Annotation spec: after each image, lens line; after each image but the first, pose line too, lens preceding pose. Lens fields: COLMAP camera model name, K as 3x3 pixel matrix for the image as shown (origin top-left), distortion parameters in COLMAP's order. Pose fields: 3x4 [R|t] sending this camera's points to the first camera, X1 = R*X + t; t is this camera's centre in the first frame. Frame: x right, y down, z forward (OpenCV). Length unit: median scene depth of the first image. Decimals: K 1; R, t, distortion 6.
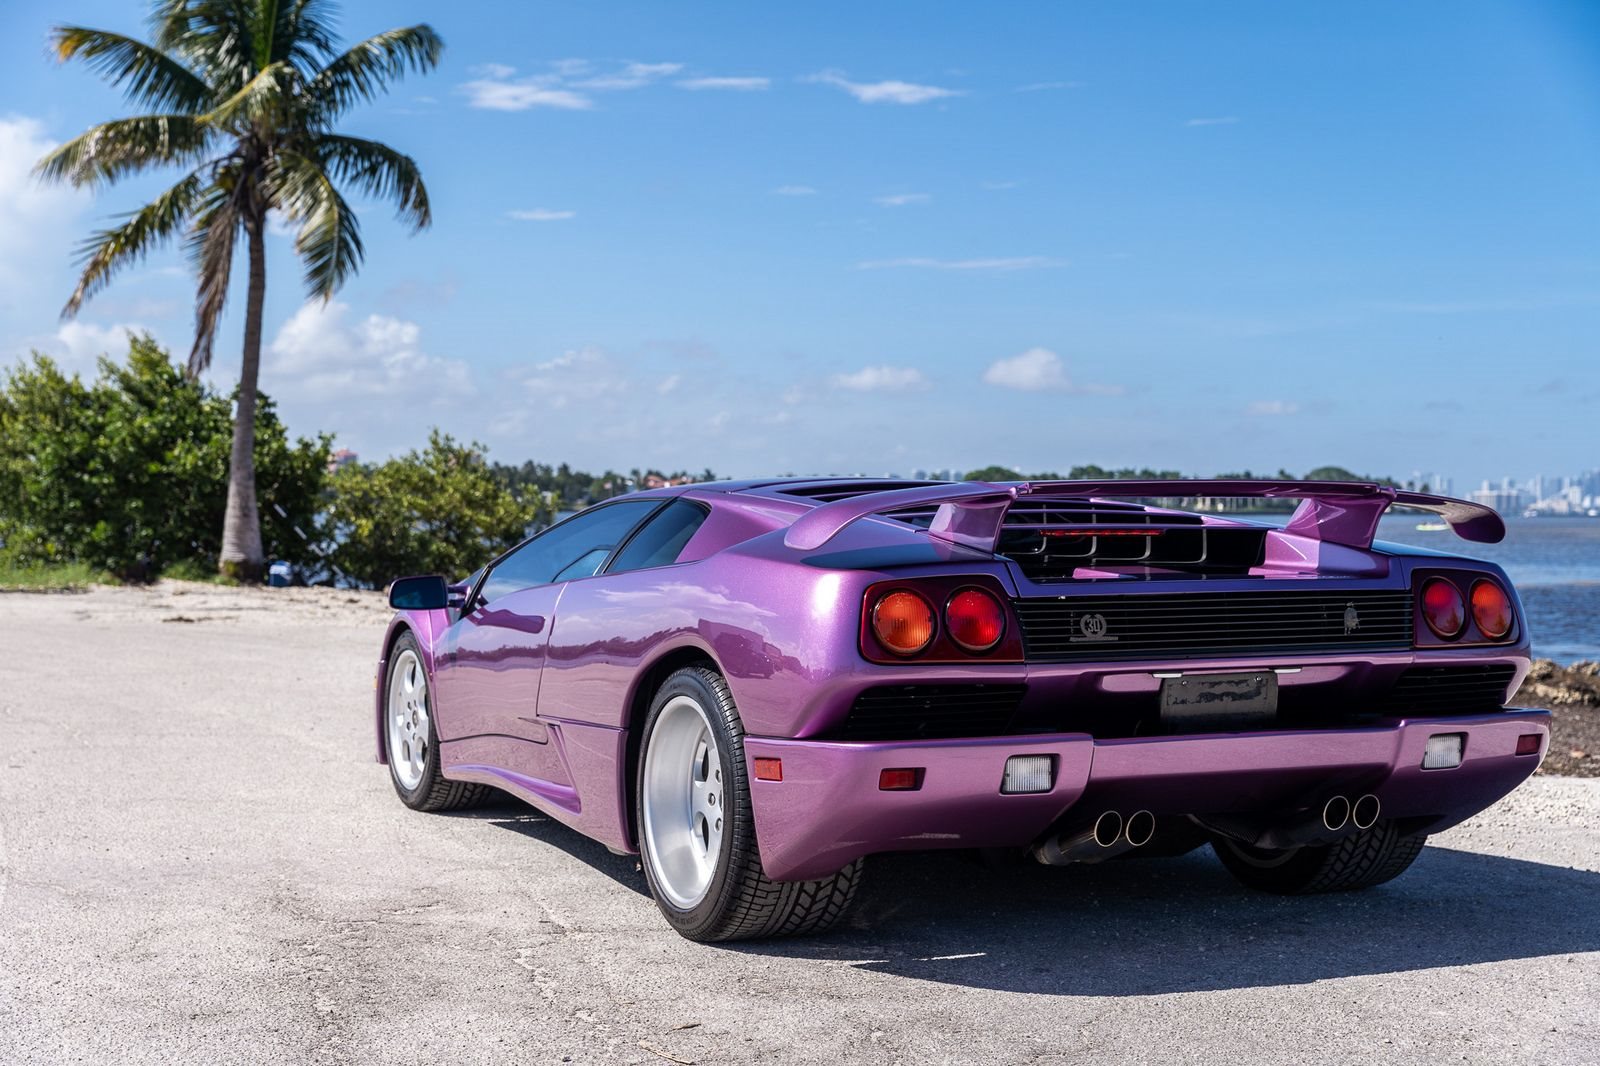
lens RADIAL K [[2469.7, 0, 800.1], [0, 2469.7, 539.5], [0, 0, 1]] dist [0.000587, 0.000000]
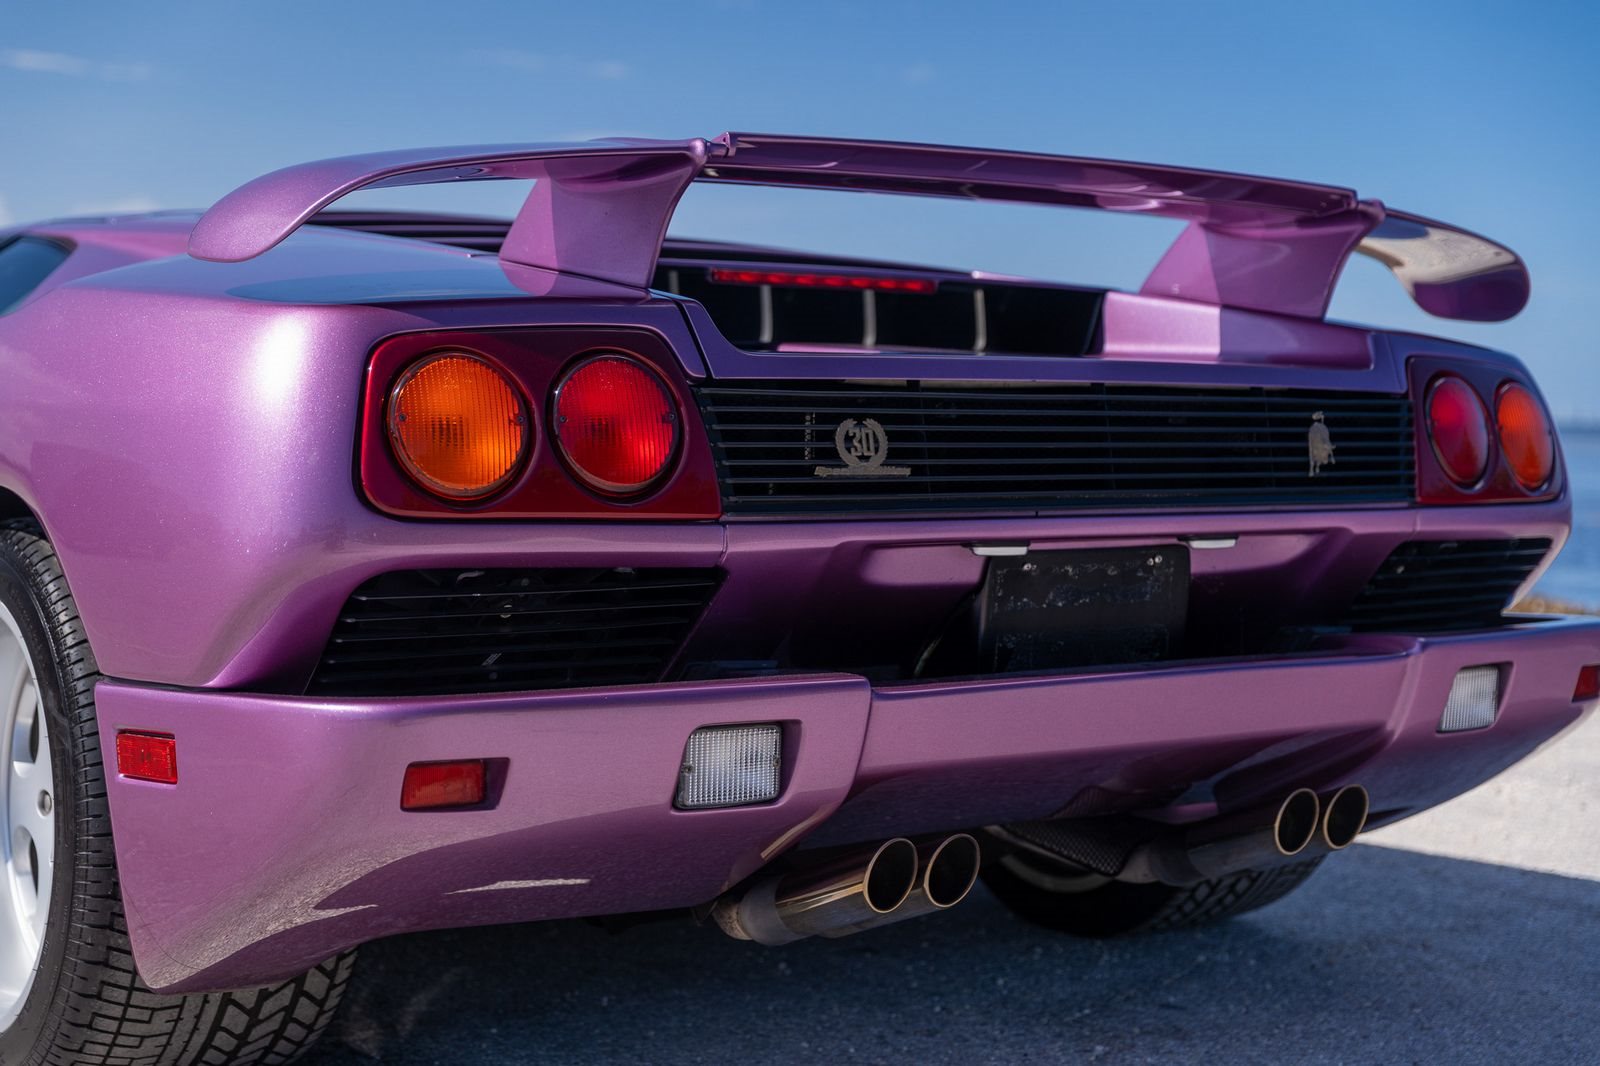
lens RADIAL K [[2553.9, 0, 771.2], [0, 2553.9, 542.5], [0, 0, 1]] dist [-0.009184, 0.000000]
pose [[0.981907, 0.005130, 0.189292, 0.009397], [-0.013549, 0.998974, 0.043206, 0.029943], [-0.188876, -0.044989, 0.980970, 0.478030]]
